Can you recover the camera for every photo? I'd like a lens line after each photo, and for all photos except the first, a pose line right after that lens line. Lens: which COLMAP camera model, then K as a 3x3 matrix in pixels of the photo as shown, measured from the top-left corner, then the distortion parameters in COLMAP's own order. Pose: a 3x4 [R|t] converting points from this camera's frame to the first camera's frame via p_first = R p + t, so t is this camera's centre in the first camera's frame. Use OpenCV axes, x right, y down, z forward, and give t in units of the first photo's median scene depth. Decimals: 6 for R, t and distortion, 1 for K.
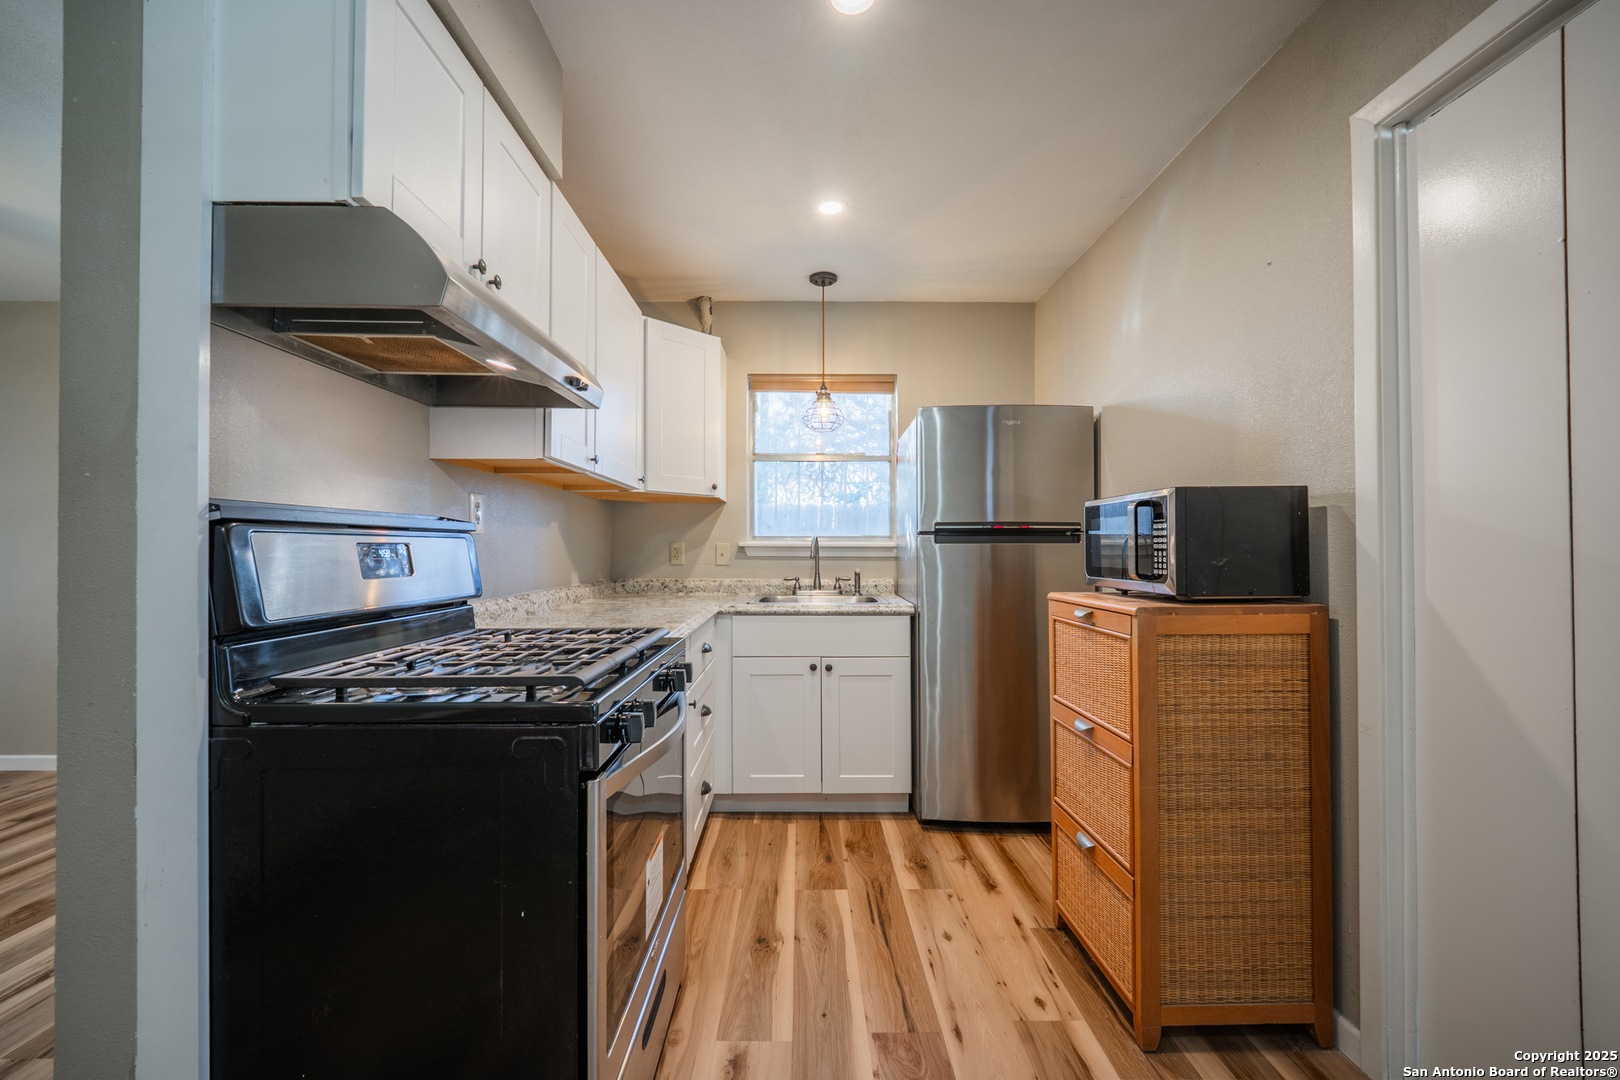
lens RADIAL K [[656.6, 0, 801.1], [0, 656.6, 540.6], [0, 0, 1]] dist [-0.002087, -0.000662]
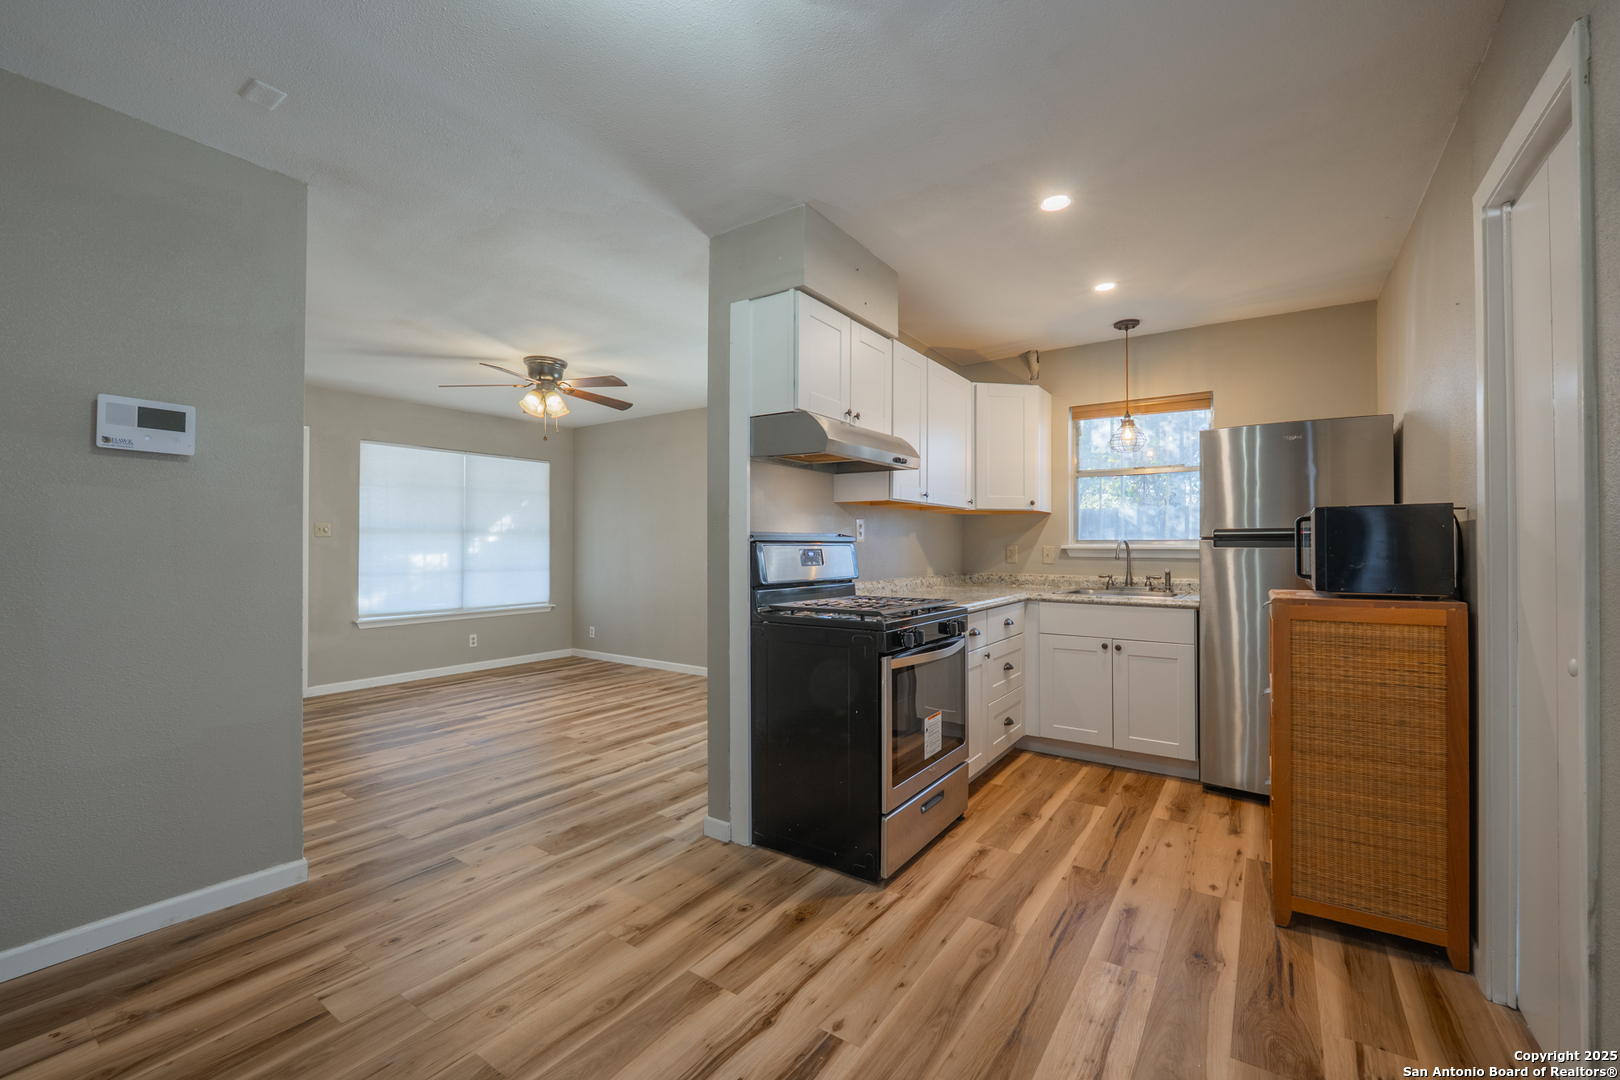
lens RADIAL K [[666.8, 0, 800.4], [0, 666.8, 541.2], [0, 0, 1]] dist [-0.003745, -0.004477]
pose [[0.817339, -0.003575, -0.576146, 0.288029], [0.005791, 0.999981, 0.002010, -0.013563], [0.576128, -0.004979, 0.817344, -0.386808]]
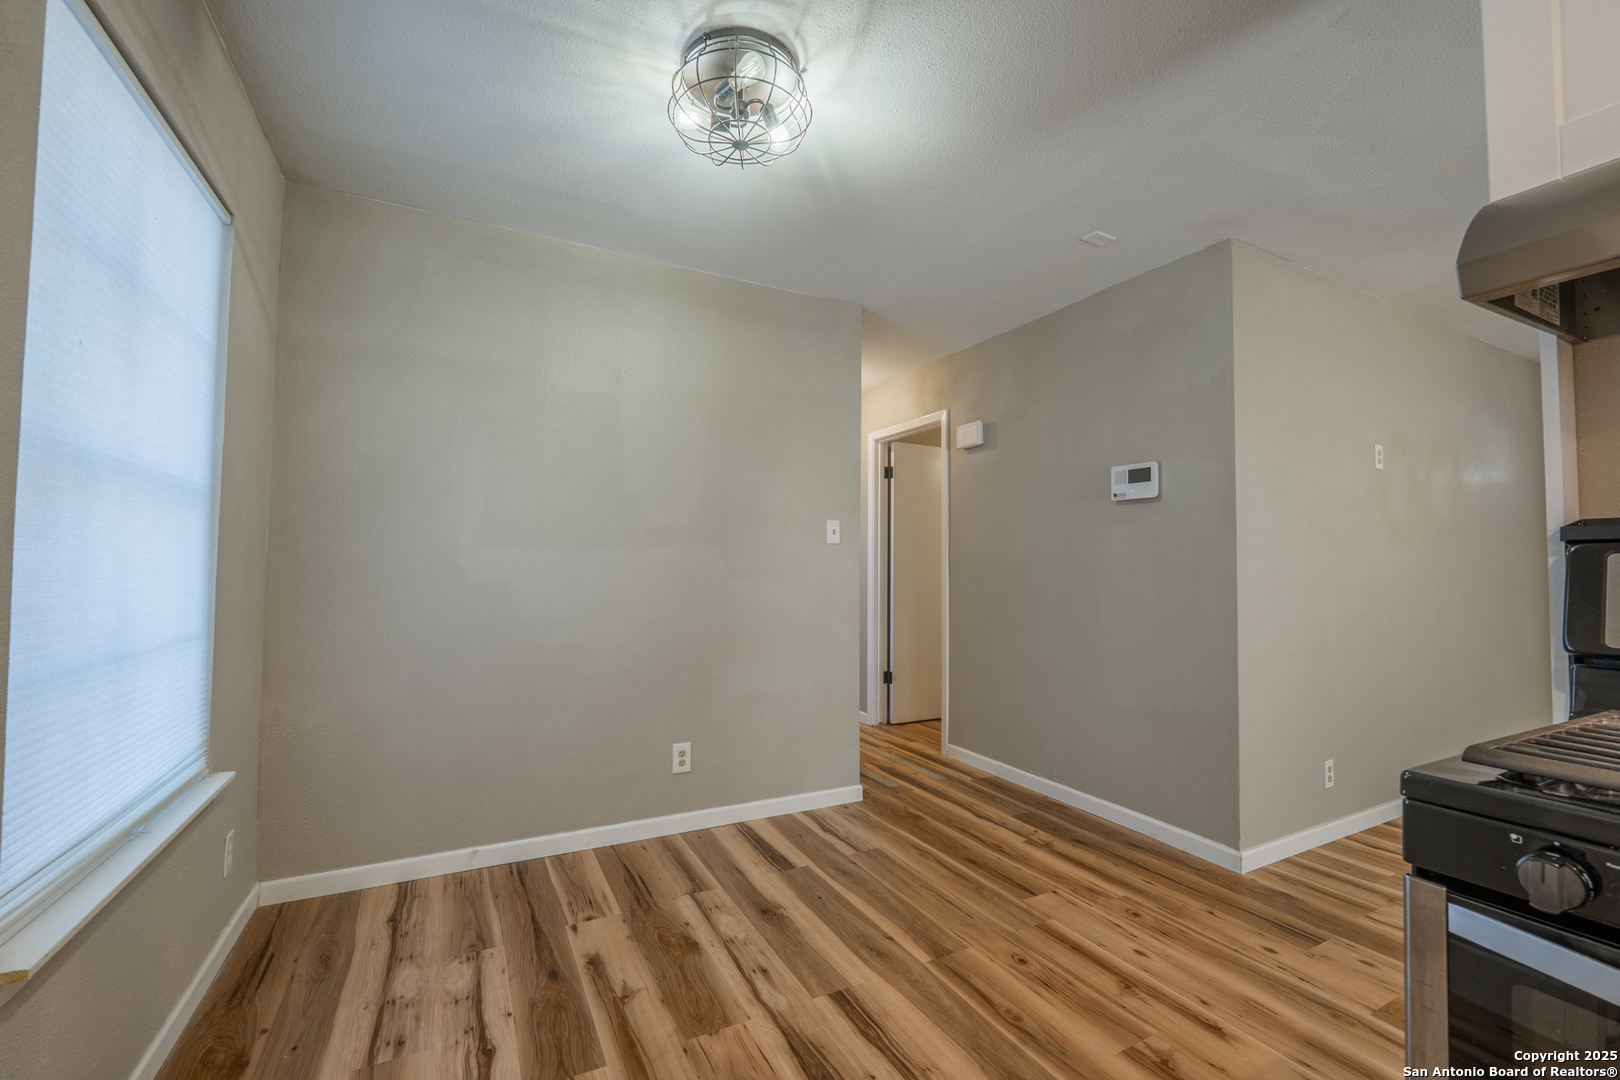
lens RADIAL K [[666.8, 0, 800.4], [0, 666.8, 541.2], [0, 0, 1]] dist [-0.003745, -0.004477]
pose [[-0.889848, -0.026199, -0.455504, 0.250417], [-0.003771, 0.998738, -0.050078, 0.009449], [0.456242, -0.042844, -0.888824, 0.521199]]
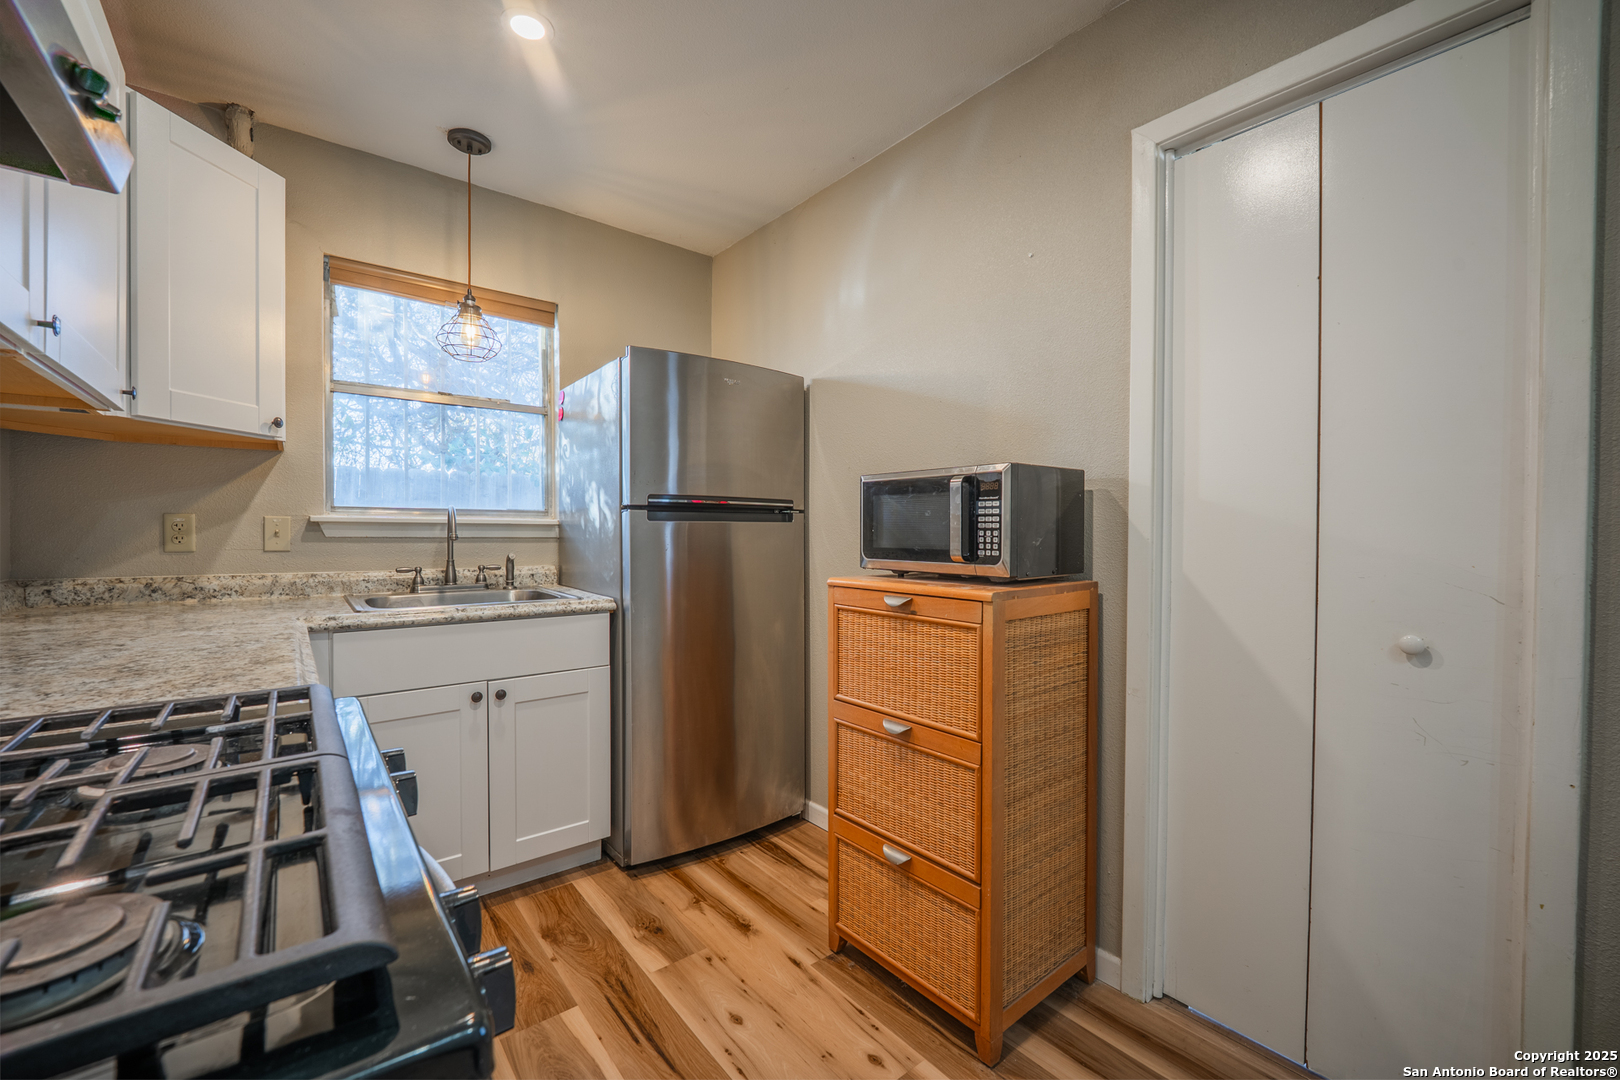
lens RADIAL K [[659.8, 0, 802.1], [0, 659.8, 541.5], [0, 0, 1]] dist [-0.005758, -0.003313]
pose [[0.785853, -0.006715, 0.618376, -0.146280], [-0.013133, 0.999534, 0.027543, 0.005274], [-0.618273, -0.029766, 0.785399, 0.255903]]
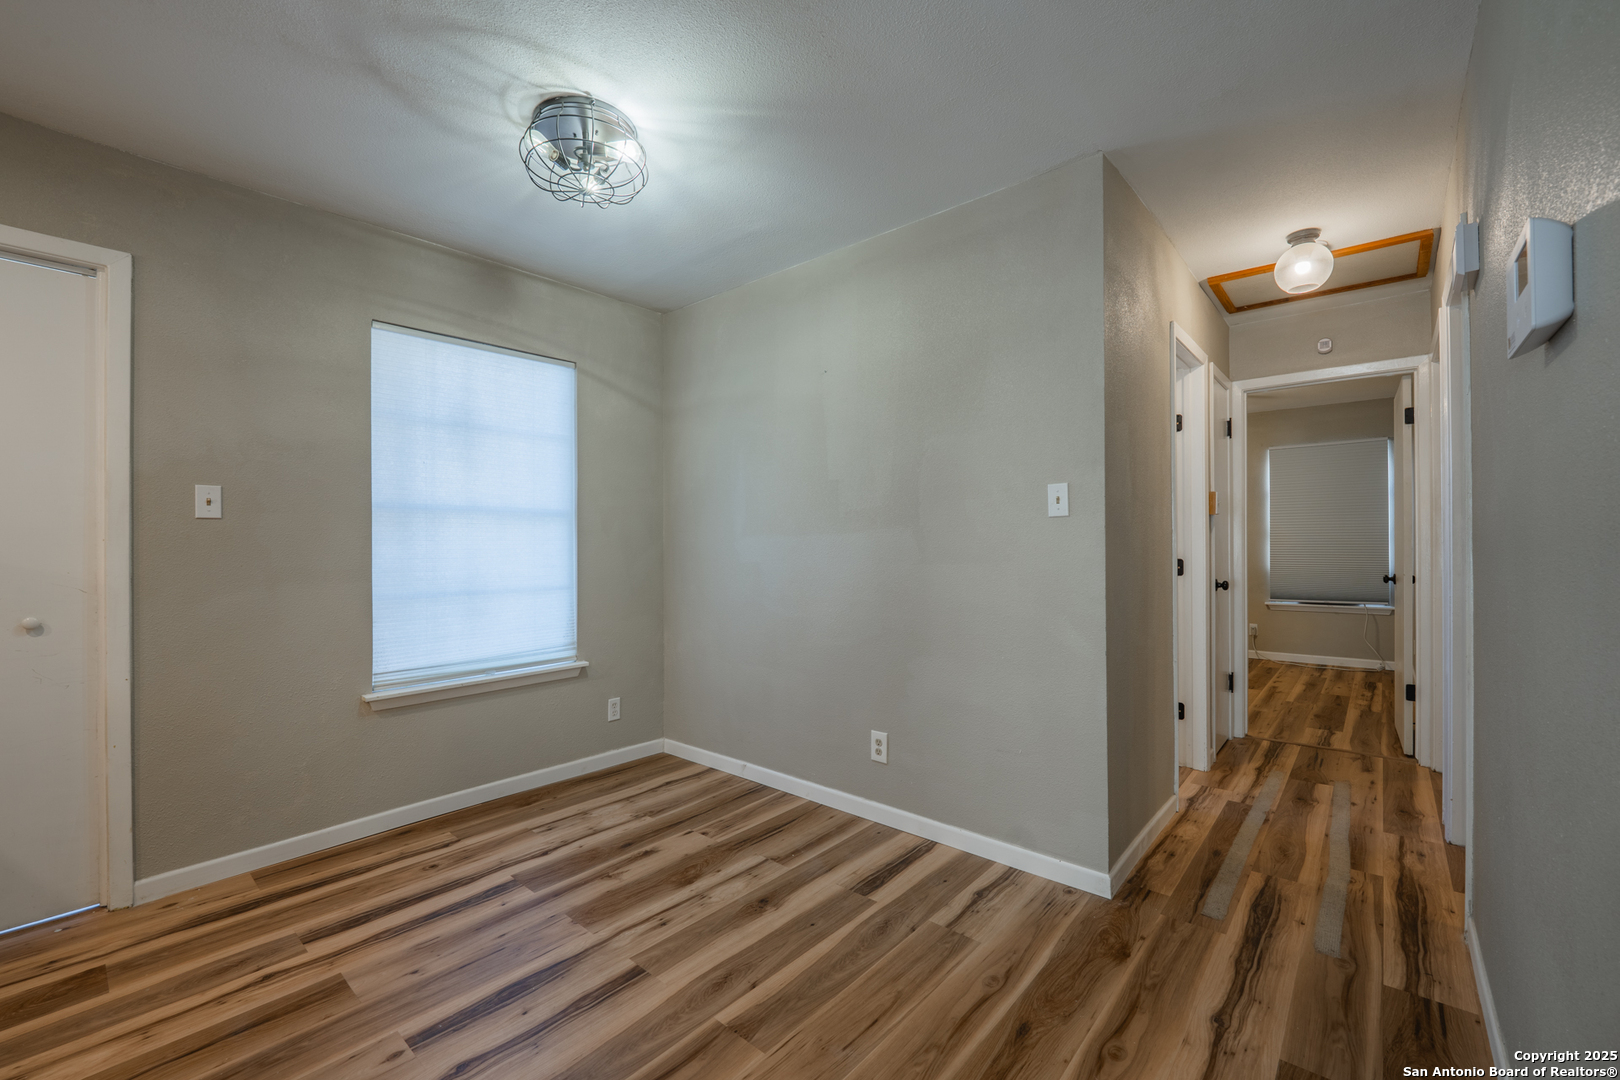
lens RADIAL K [[666.8, 0, 800.4], [0, 666.8, 541.2], [0, 0, 1]] dist [-0.003745, -0.004477]
pose [[-0.748972, 0.005383, 0.662580, -0.680012], [-0.004649, 0.999900, -0.013378, -0.002245], [-0.662585, -0.013100, -0.748872, 0.332211]]
